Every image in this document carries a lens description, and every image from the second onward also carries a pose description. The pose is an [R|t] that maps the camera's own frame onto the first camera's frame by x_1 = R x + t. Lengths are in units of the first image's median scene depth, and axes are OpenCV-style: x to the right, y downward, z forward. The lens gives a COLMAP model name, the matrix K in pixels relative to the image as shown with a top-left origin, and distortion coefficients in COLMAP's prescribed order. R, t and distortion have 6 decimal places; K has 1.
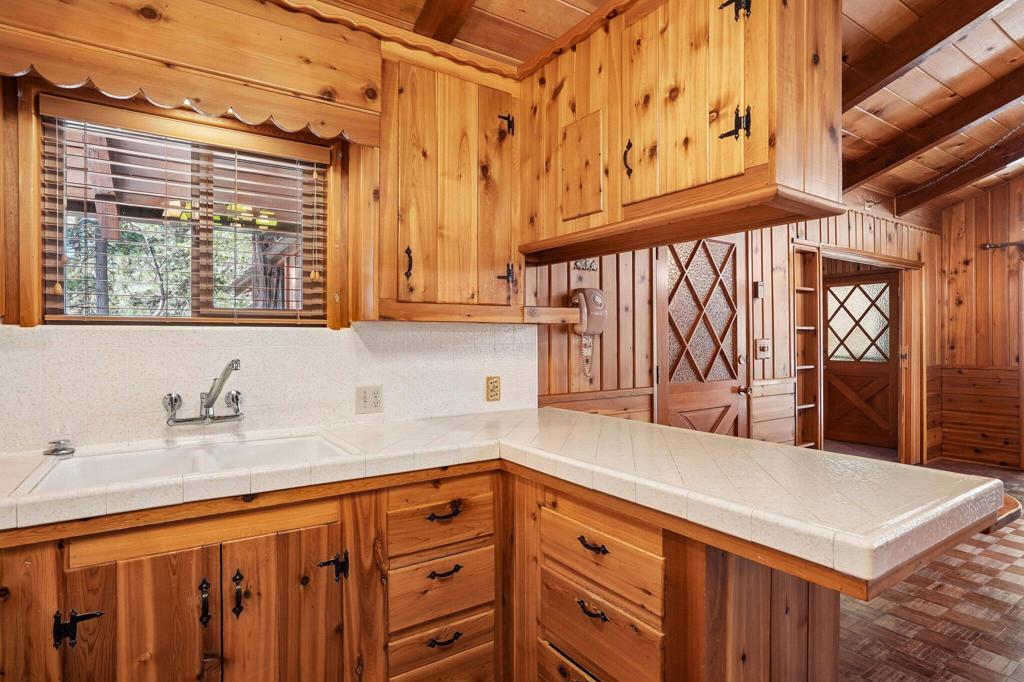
lens RADIAL K [[530.2, 0, 512.5], [0, 530.2, 339.9], [0, 0, 1]] dist [-0.003131, 0.000960]
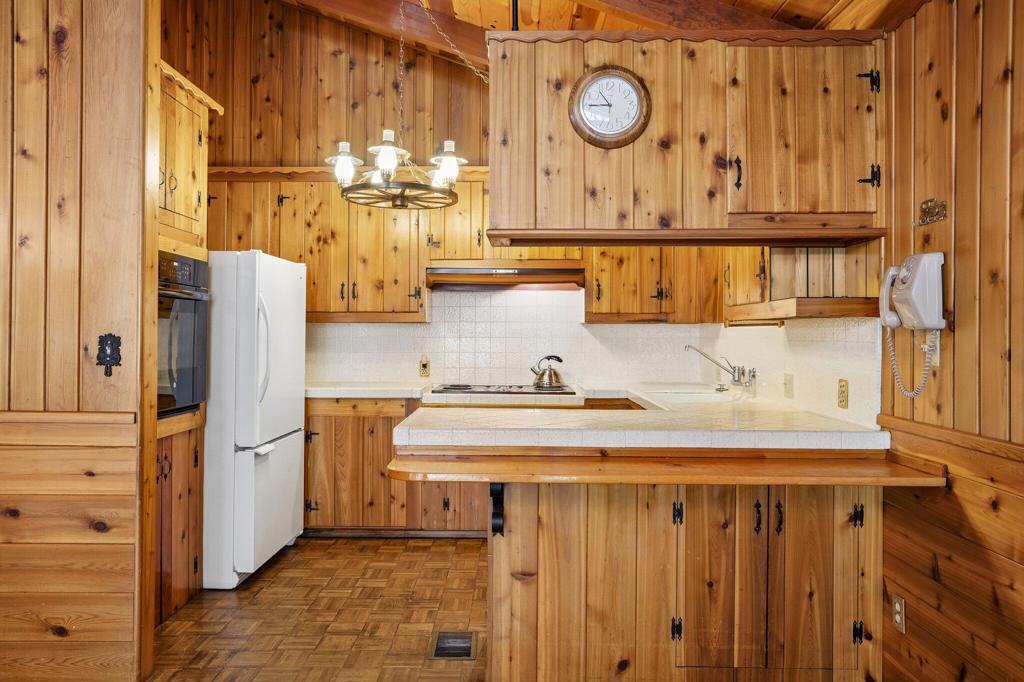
lens RADIAL K [[748.2, 0, 513.2], [0, 748.2, 347.3], [0, 0, 1]] dist [-0.009766, -0.016740]
pose [[-0.552491, 0.020724, -0.833261, 1.456972], [0.002271, 0.999725, 0.023359, -0.013437], [0.833516, 0.011013, -0.552386, 1.415876]]
